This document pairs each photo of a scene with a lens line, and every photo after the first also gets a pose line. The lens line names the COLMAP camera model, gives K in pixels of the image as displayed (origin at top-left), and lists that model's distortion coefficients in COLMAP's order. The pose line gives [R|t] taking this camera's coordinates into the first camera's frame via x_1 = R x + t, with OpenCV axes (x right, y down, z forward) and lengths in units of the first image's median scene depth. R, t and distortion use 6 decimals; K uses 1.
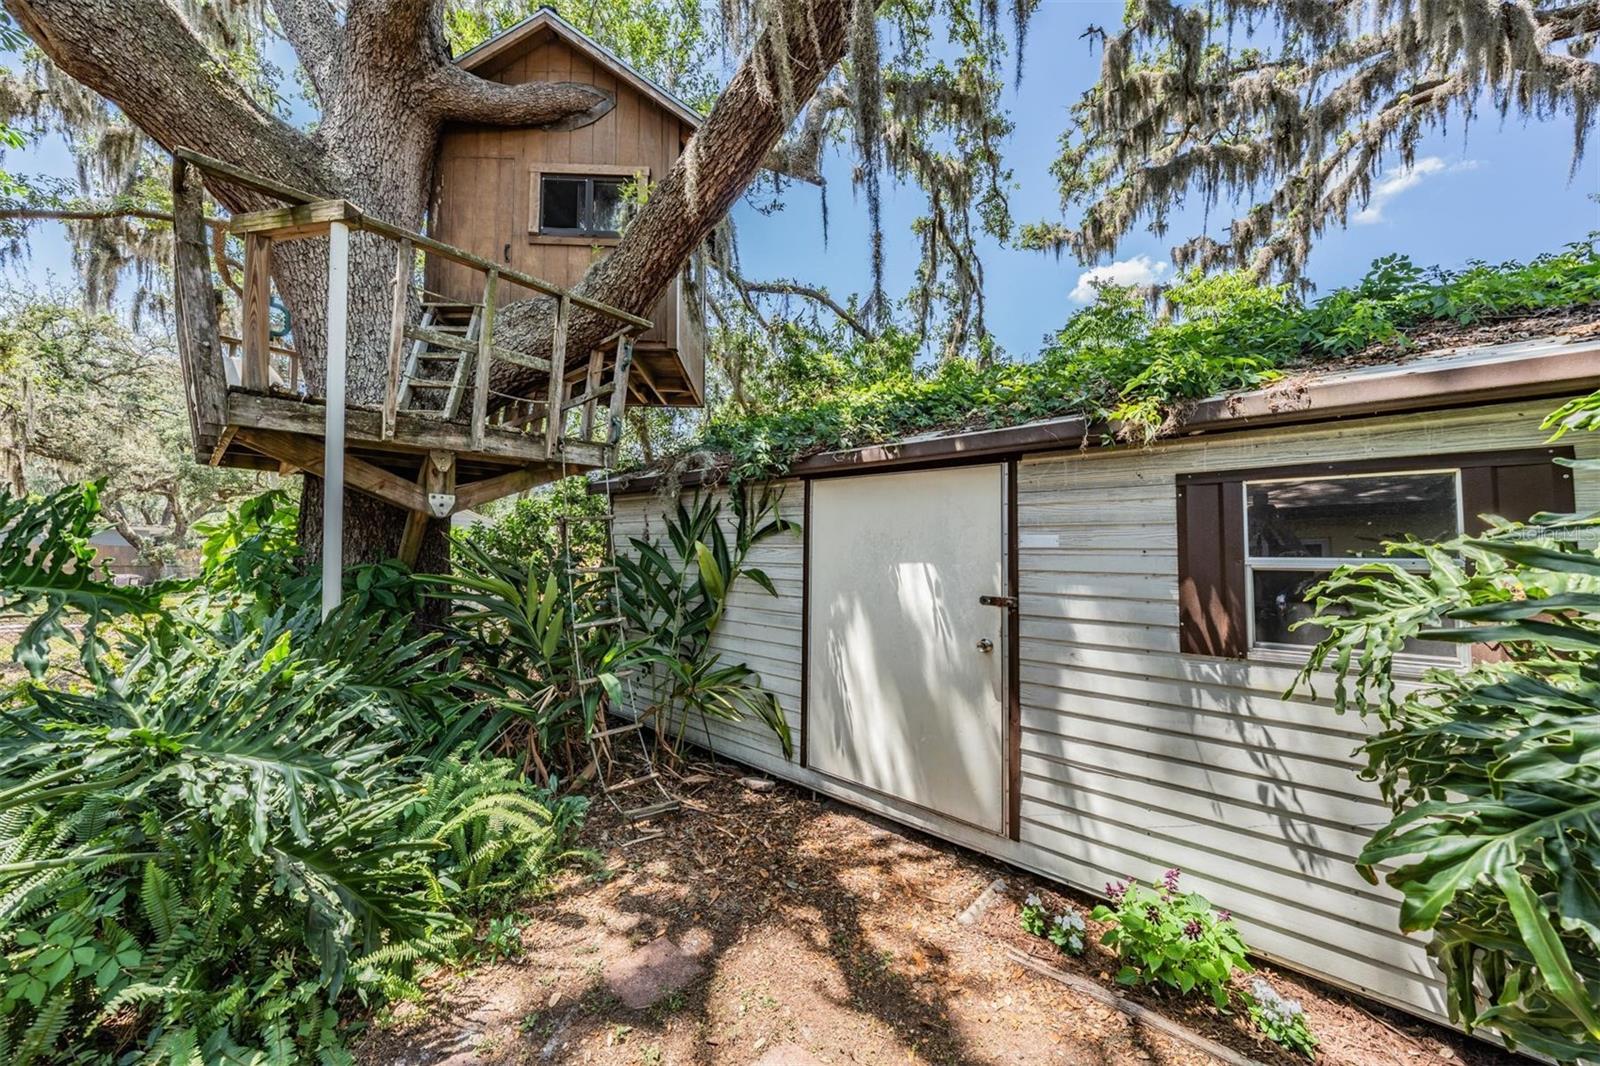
lens RADIAL K [[536.1, 0, 796.2], [0, 536.1, 548.3], [0, 0, 1]] dist [-0.002613, -0.000150]
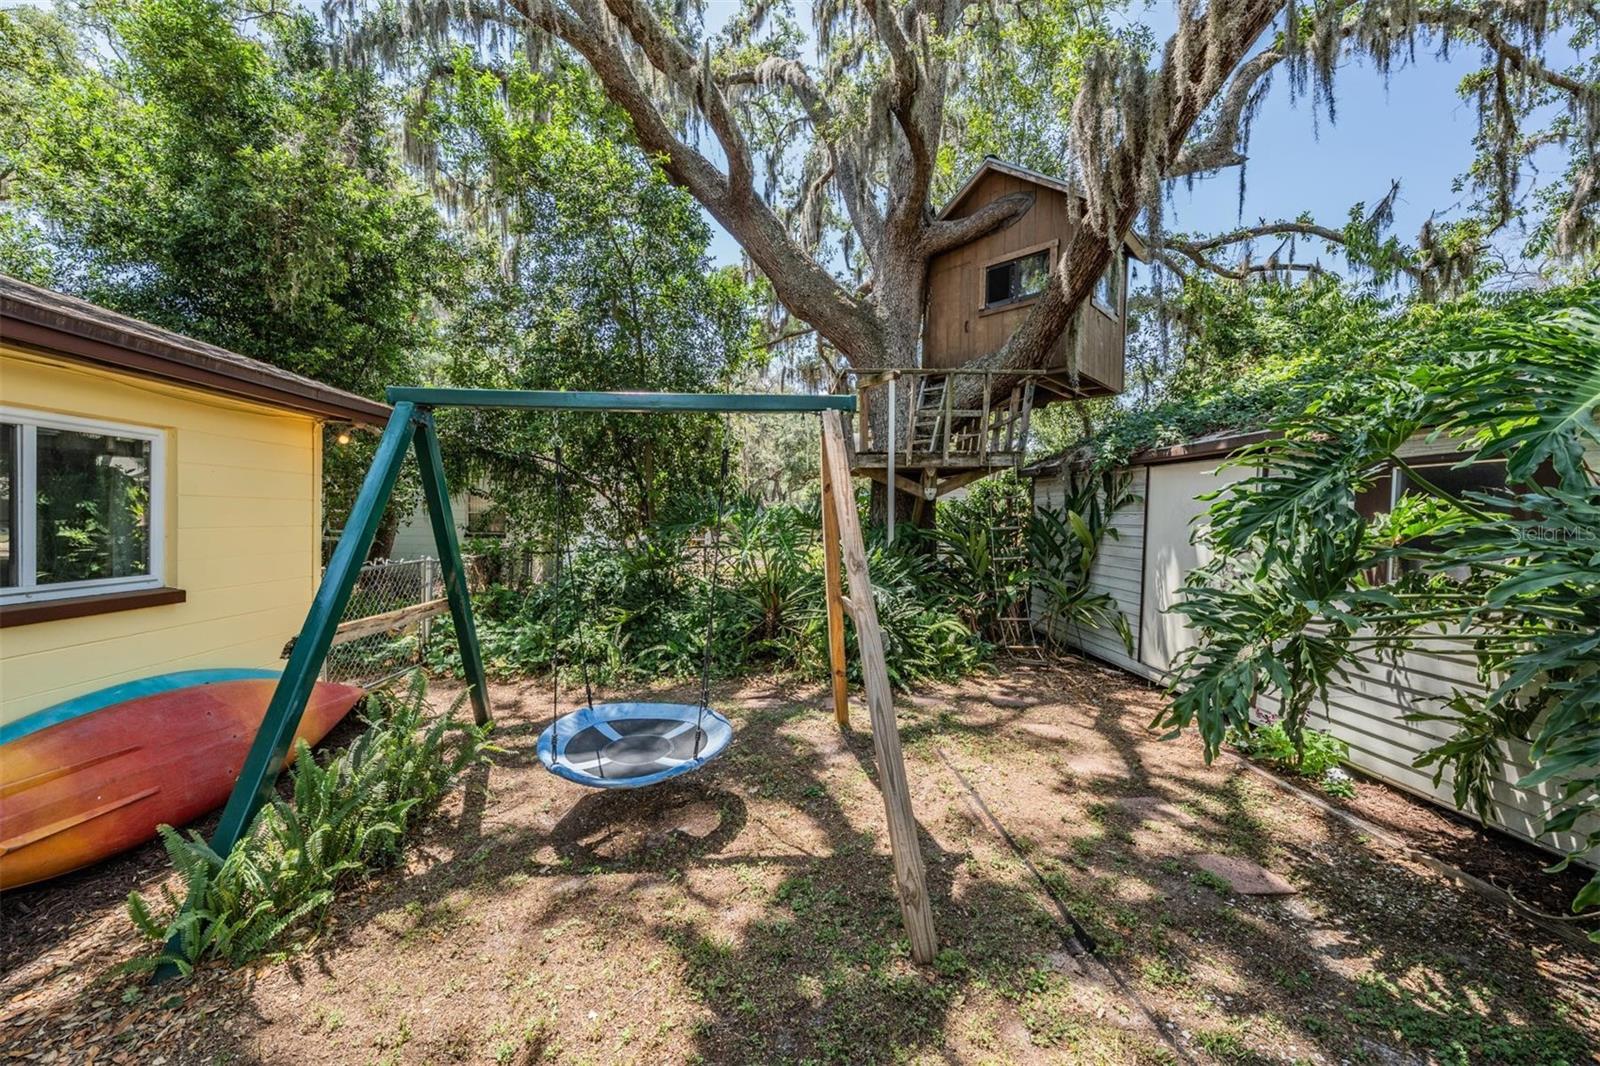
lens RADIAL K [[604.5, 0, 794.1], [0, 604.5, 531.2], [0, 0, 1]] dist [-0.000250, 0.000755]
pose [[0.683756, 0.011347, -0.729622, 0.539064], [0.010725, 0.999615, 0.025597, -0.005961], [0.729631, -0.025327, 0.683371, -0.774234]]
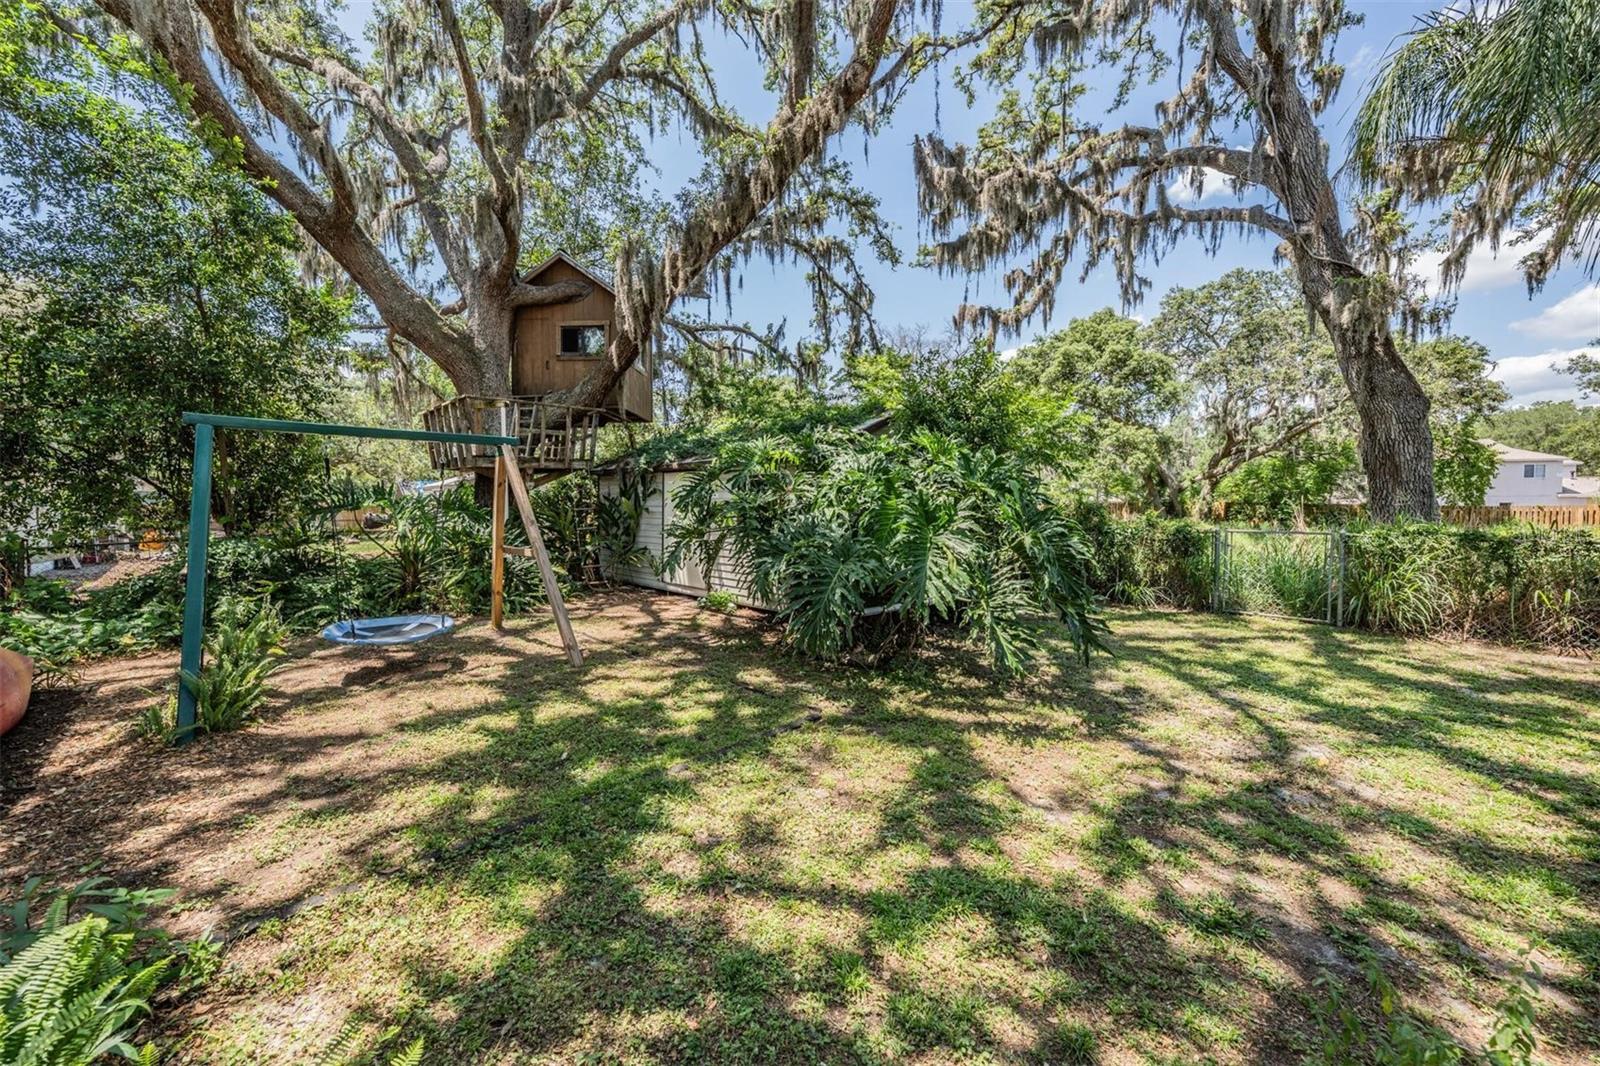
lens RADIAL K [[604.5, 0, 794.1], [0, 604.5, 531.2], [0, 0, 1]] dist [-0.000250, 0.000755]
pose [[0.993726, -0.011258, -0.111270, 0.942986], [0.017428, 0.998354, 0.054638, 0.005011], [0.110472, -0.056234, 0.992287, -1.784854]]
